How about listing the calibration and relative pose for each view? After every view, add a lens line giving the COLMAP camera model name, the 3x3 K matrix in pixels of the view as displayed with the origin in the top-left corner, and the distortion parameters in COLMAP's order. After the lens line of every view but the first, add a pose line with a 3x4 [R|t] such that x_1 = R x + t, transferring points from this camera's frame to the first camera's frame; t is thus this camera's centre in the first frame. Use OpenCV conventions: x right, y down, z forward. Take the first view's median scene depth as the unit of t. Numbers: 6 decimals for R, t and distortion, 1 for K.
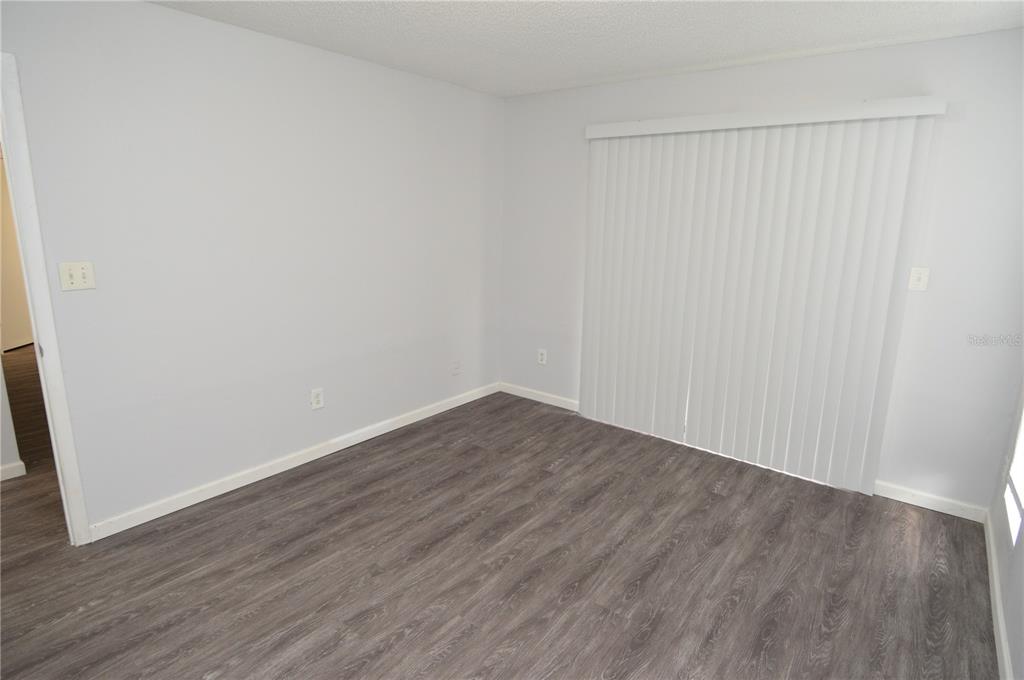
lens RADIAL K [[544.7, 0, 518.2], [0, 544.7, 333.0], [0, 0, 1]] dist [0.021407, -0.031572]
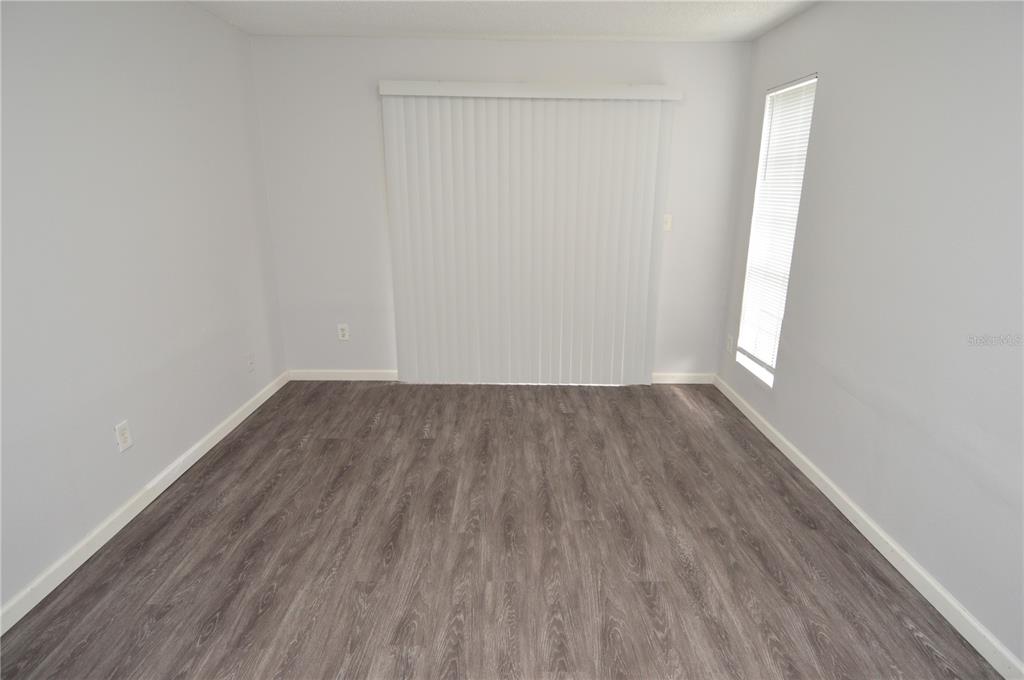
lens RADIAL K [[544.7, 0, 518.2], [0, 544.7, 333.0], [0, 0, 1]] dist [0.021407, -0.031572]
pose [[0.783974, -0.175591, 0.595444, -0.451961], [0.136845, 0.984451, 0.110133, -0.027516], [-0.605524, -0.004858, 0.795813, 0.131871]]
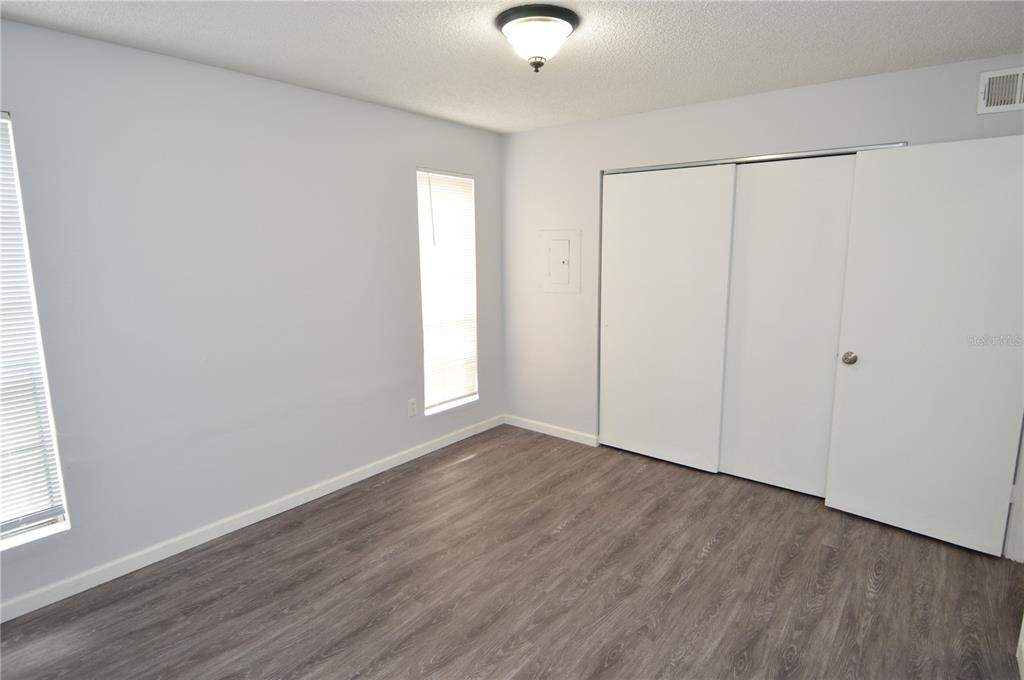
lens RADIAL K [[544.7, 0, 518.2], [0, 544.7, 333.0], [0, 0, 1]] dist [0.021407, -0.031572]
pose [[-0.999879, -0.015479, 0.001745, -0.031383], [-0.013793, 0.931868, 0.362535, -0.322413], [-0.007238, 0.362467, -0.931968, 1.459949]]
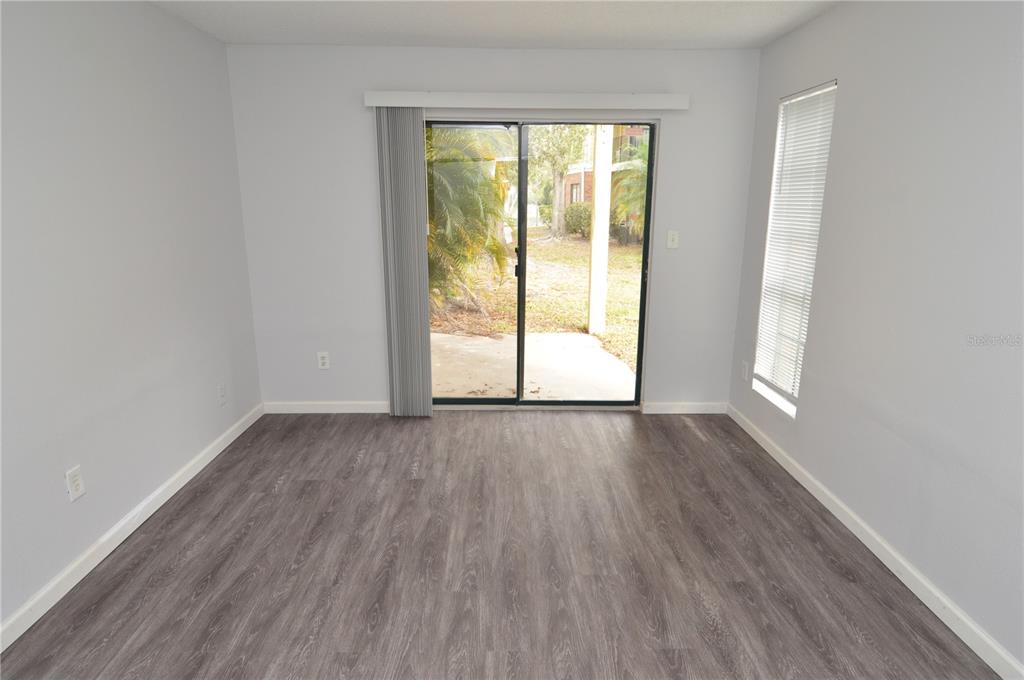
lens RADIAL K [[572.9, 0, 512.2], [0, 572.9, 330.7], [0, 0, 1]] dist [0.012607, -0.023910]
pose [[0.778530, -0.156270, 0.607841, -0.431684], [0.143461, 0.987174, 0.070047, -0.037287], [-0.610991, 0.032668, 0.790963, 0.181388]]
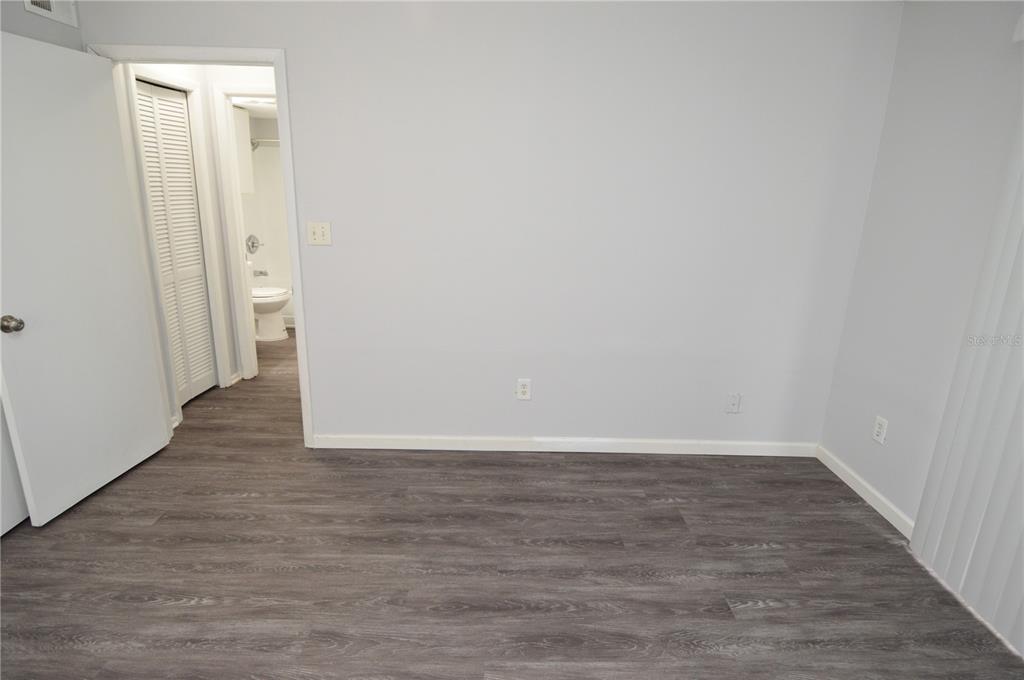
lens RADIAL K [[544.7, 0, 518.2], [0, 544.7, 333.0], [0, 0, 1]] dist [0.021407, -0.031572]
pose [[0.630621, 0.206034, -0.748243, 0.364542], [-0.182268, 0.976470, 0.115263, -0.094773], [0.754385, 0.063694, 0.653335, 0.479655]]
